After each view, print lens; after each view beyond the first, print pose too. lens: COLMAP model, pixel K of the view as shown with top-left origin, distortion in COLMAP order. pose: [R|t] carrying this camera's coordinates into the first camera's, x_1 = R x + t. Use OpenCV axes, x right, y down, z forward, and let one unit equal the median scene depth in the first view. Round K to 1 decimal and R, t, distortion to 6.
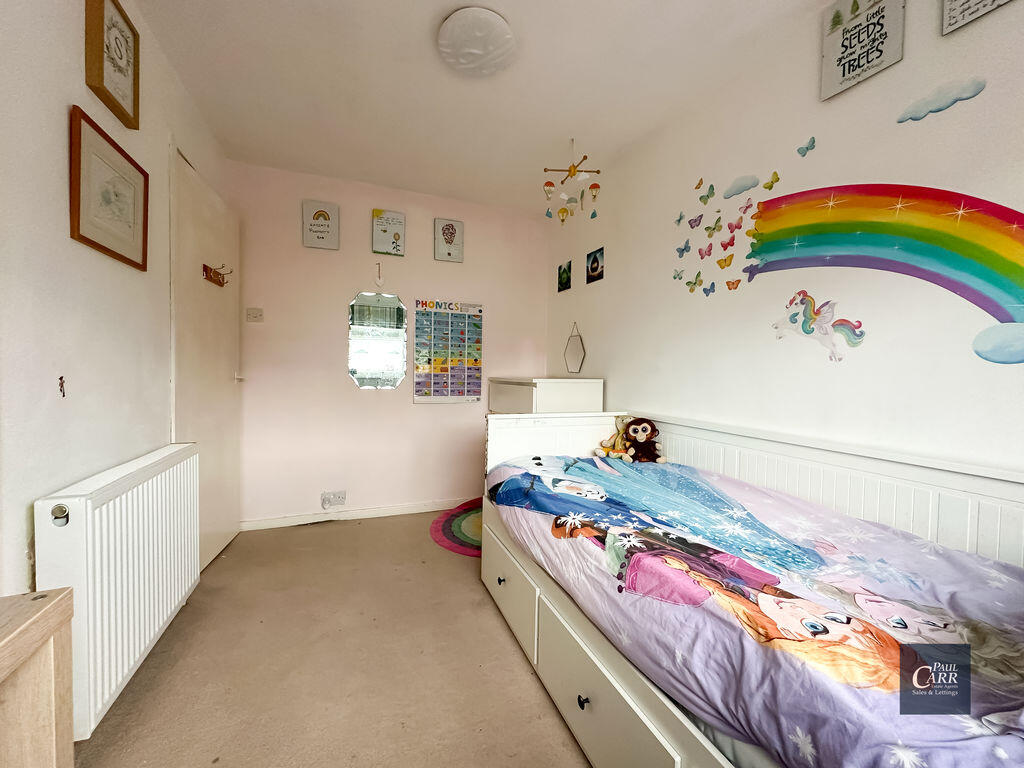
lens RADIAL K [[411.0, 0, 512.0], [0, 411.0, 383.4], [0, 0, 1]] dist [-0.000768, -0.000048]
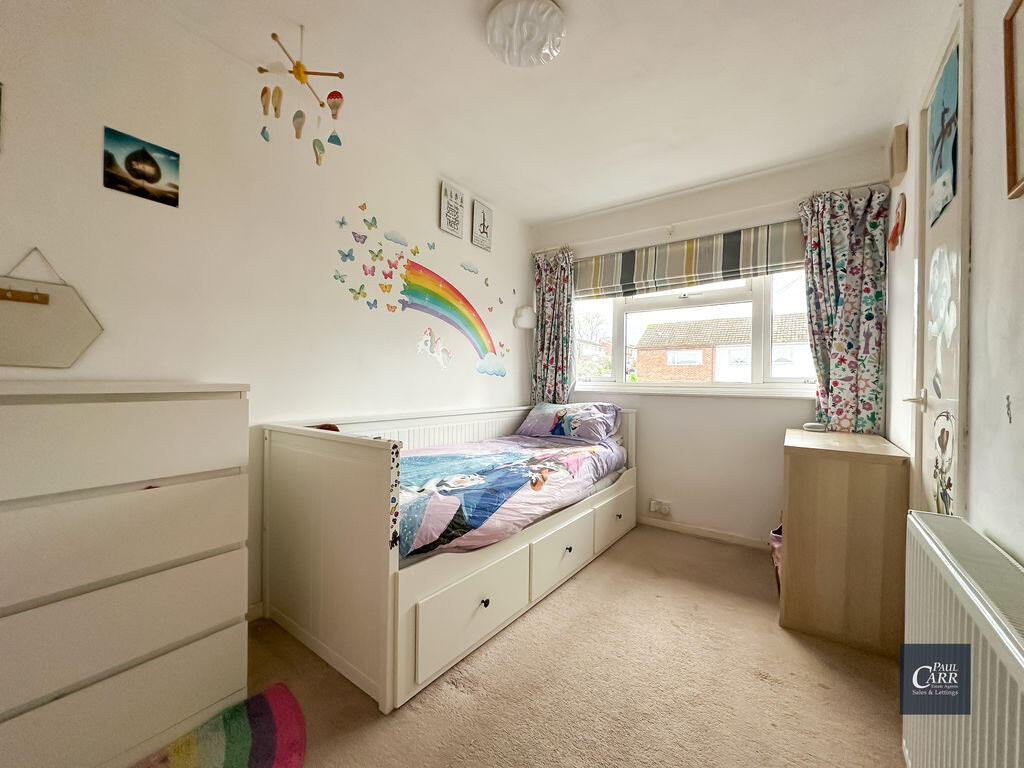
lens RADIAL K [[411.0, 0, 513.2], [0, 411.0, 383.3], [0, 0, 1]] dist [-0.000768, -0.000048]
pose [[-0.536571, -0.026897, 0.843426, -0.799327], [-0.000308, 0.999498, 0.031678, -0.039823], [-0.843855, 0.016738, -0.536310, 1.386837]]
